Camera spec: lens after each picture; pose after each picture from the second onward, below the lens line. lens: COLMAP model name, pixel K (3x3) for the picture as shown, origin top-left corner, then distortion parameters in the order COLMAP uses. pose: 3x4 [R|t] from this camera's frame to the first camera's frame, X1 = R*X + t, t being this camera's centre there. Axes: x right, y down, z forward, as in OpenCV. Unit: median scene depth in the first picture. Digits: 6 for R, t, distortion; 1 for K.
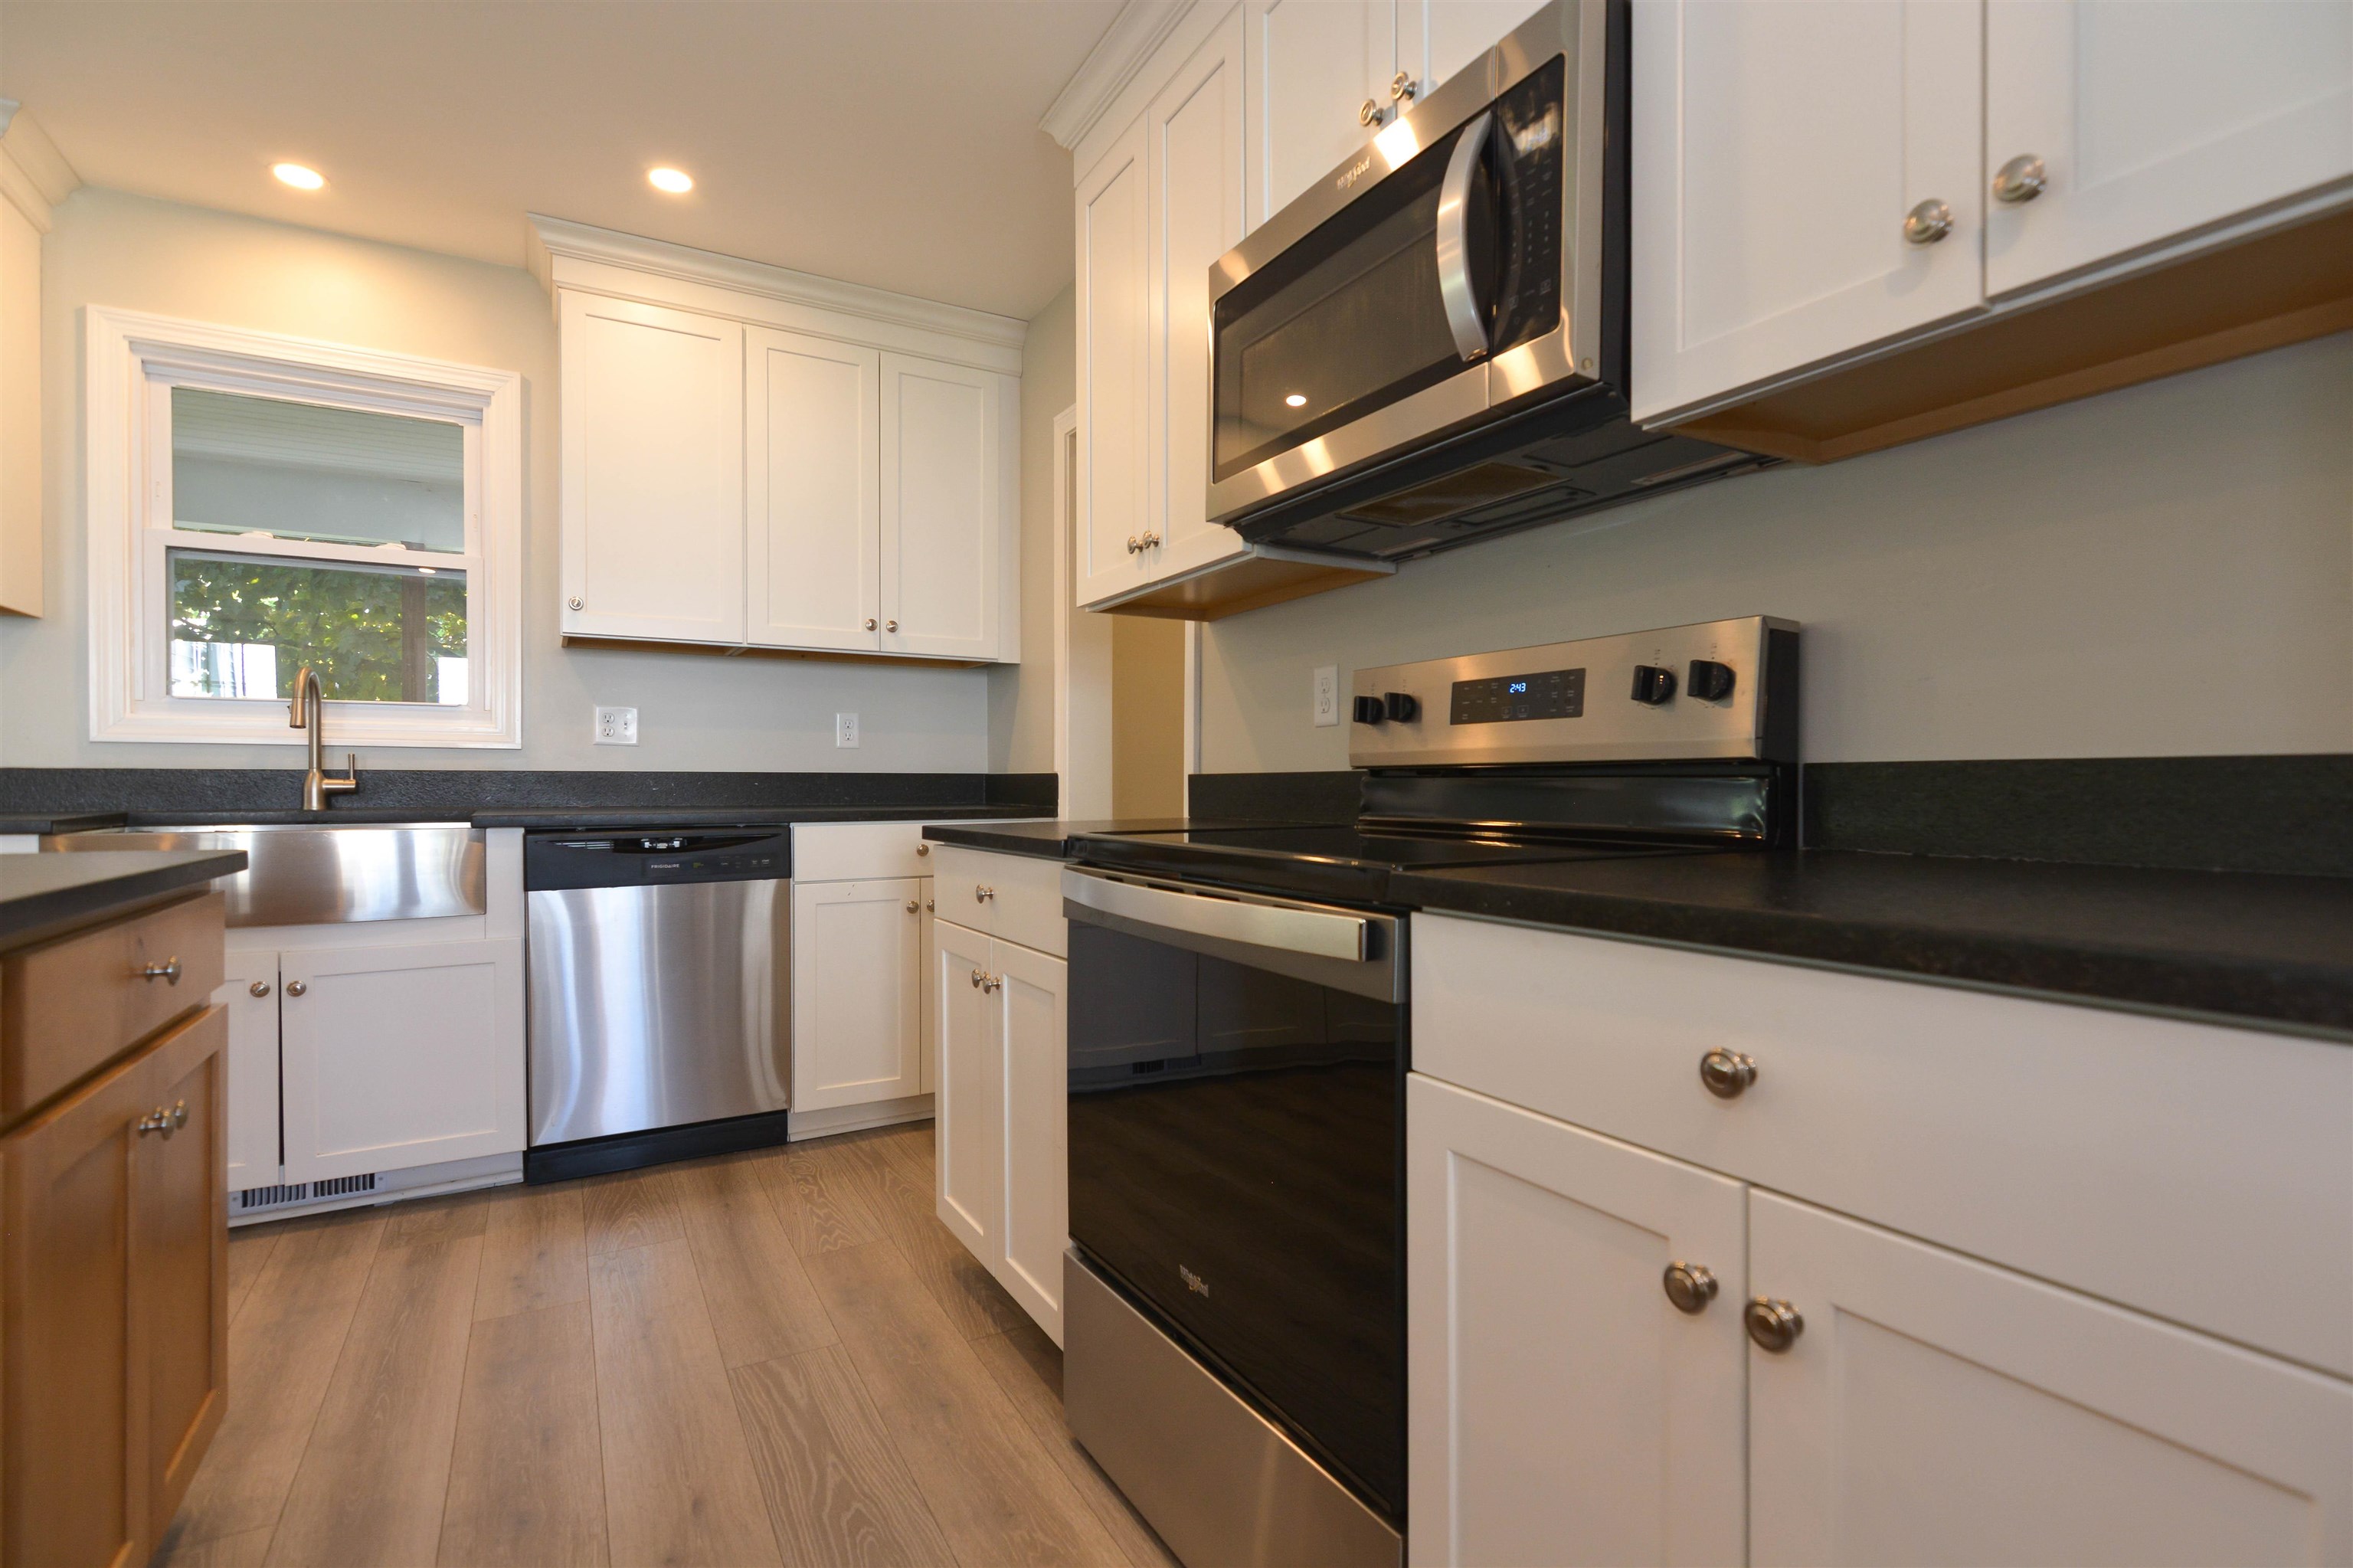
lens RADIAL K [[1138.9, 0, 1184.3], [0, 1138.9, 790.0], [0, 0, 1]] dist [0.002712, 0.000049]
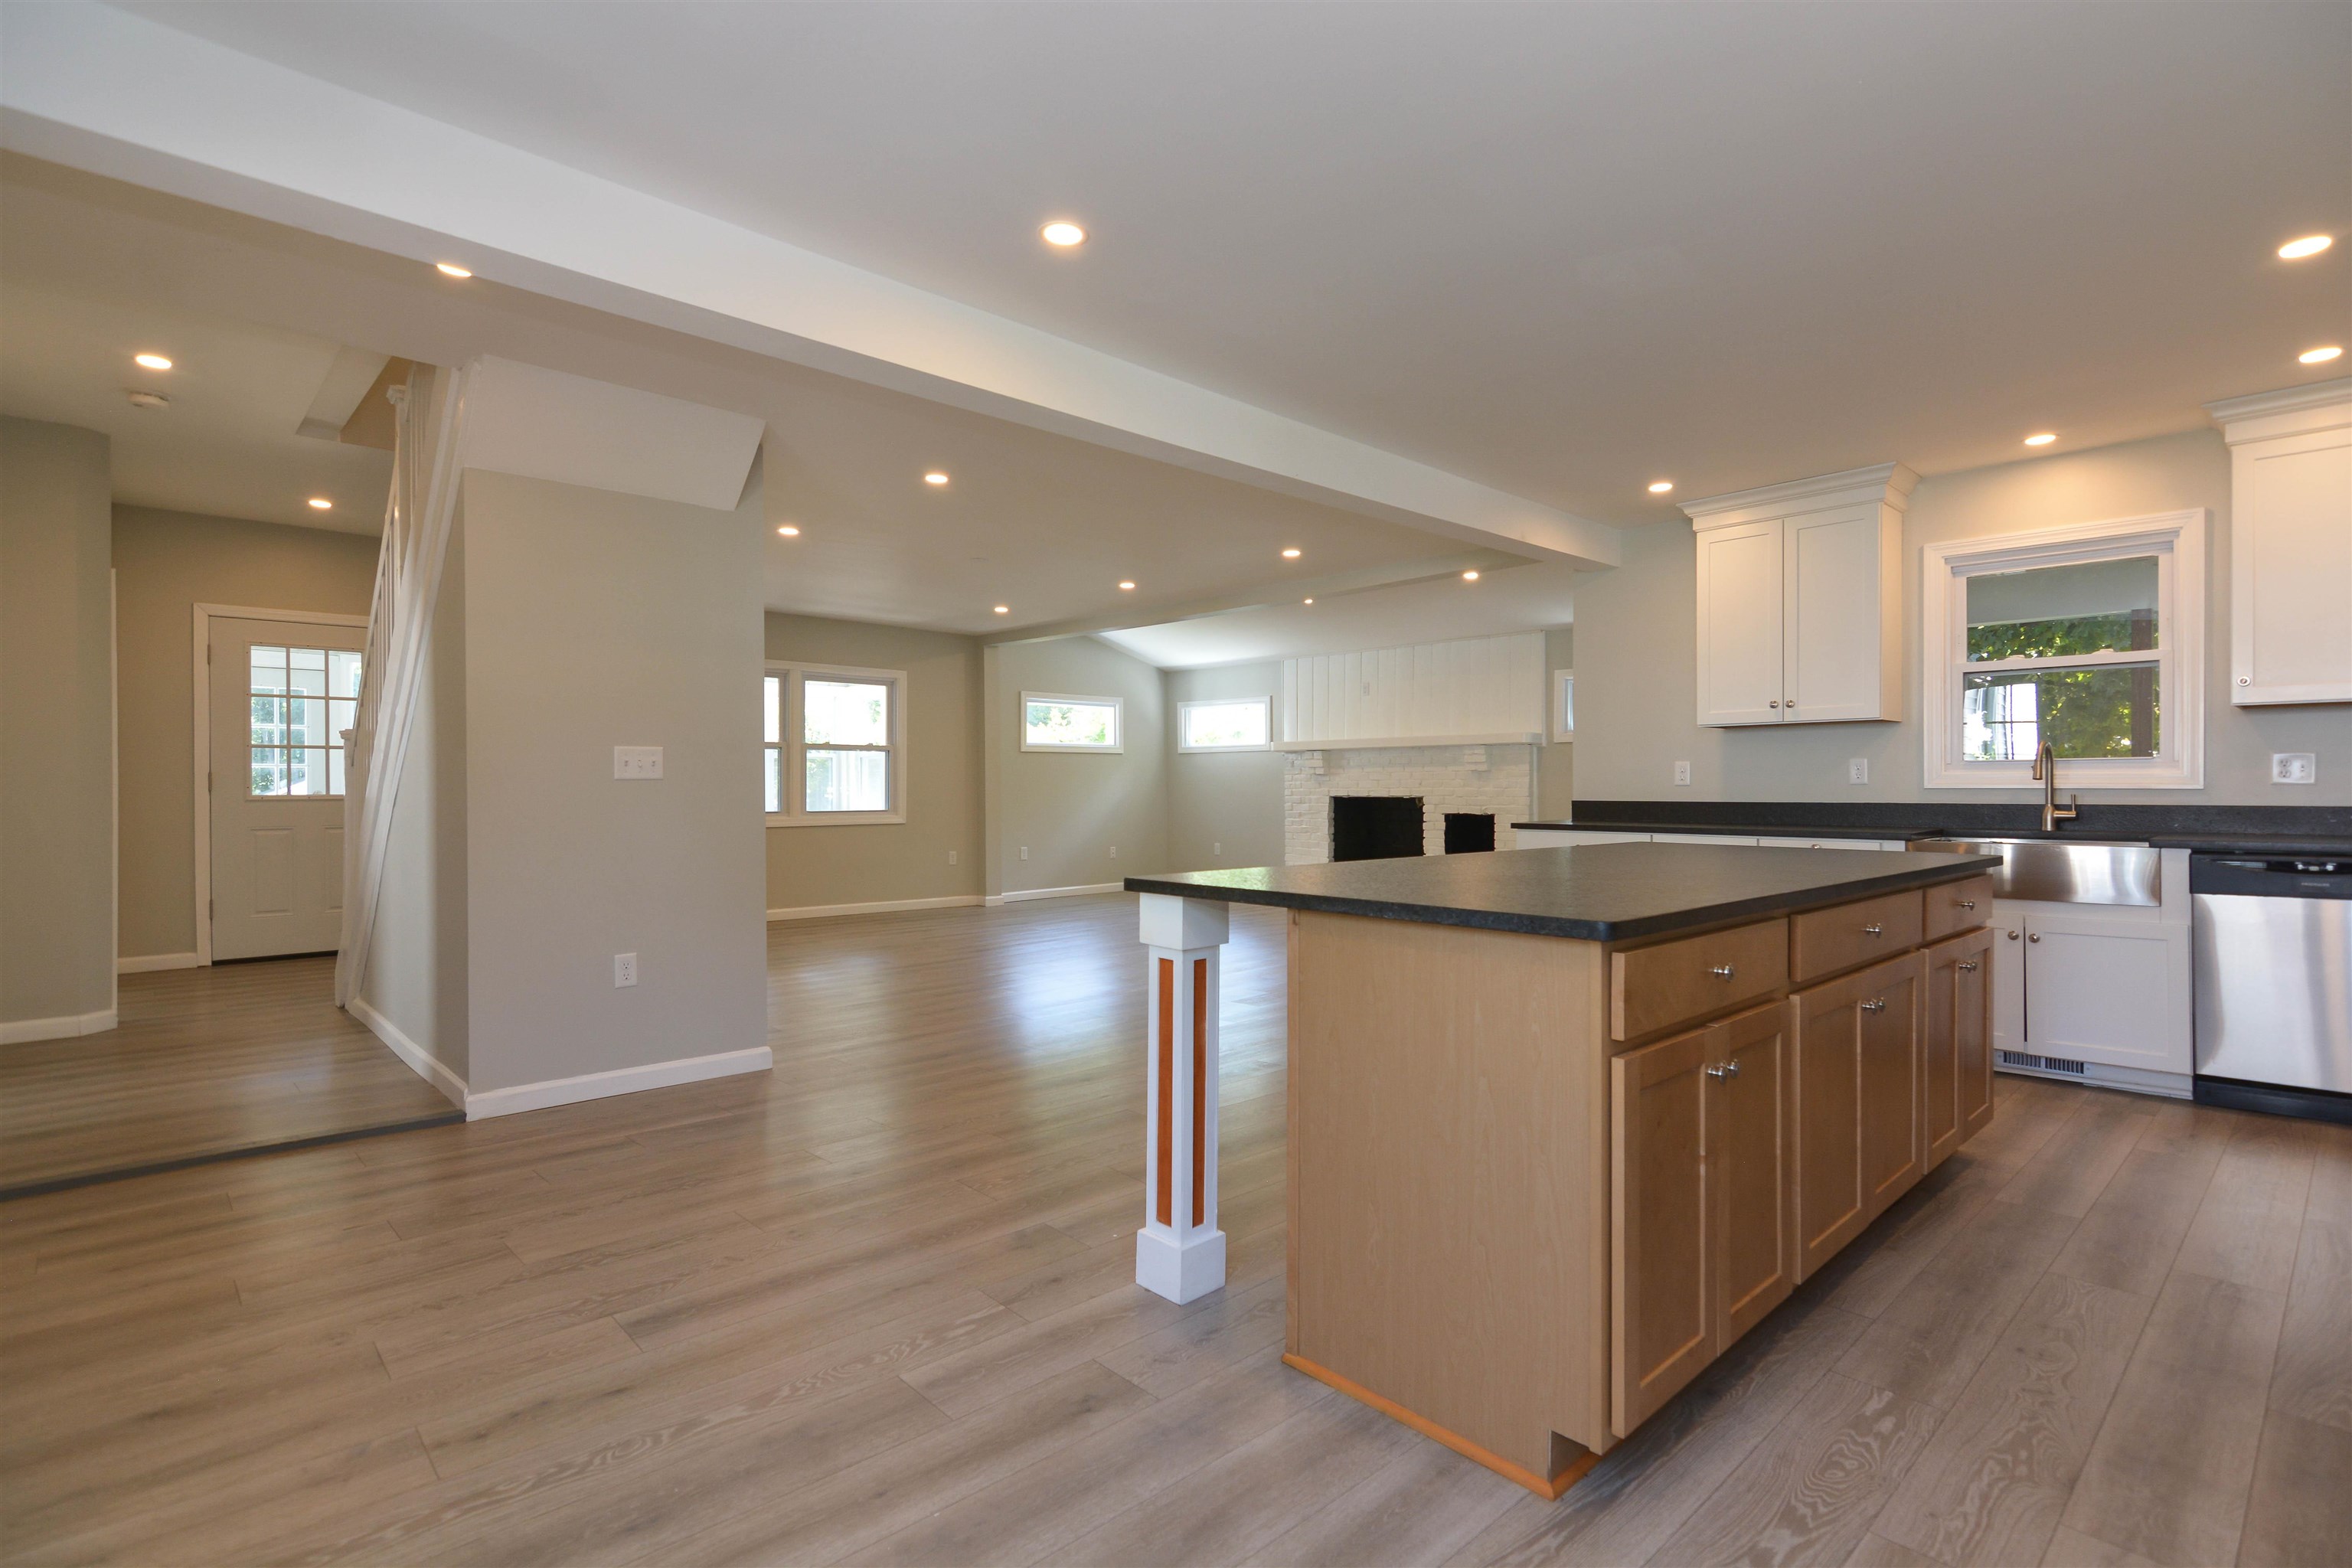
lens RADIAL K [[1138.4, 0, 1183.8], [0, 1138.4, 789.9], [0, 0, 1]] dist [0.002712, 0.000049]
pose [[0.246780, 0.000917, -0.969071, 0.473412], [-0.001555, 0.999999, 0.000551, -0.038178], [0.969070, 0.001371, 0.246781, -0.551419]]
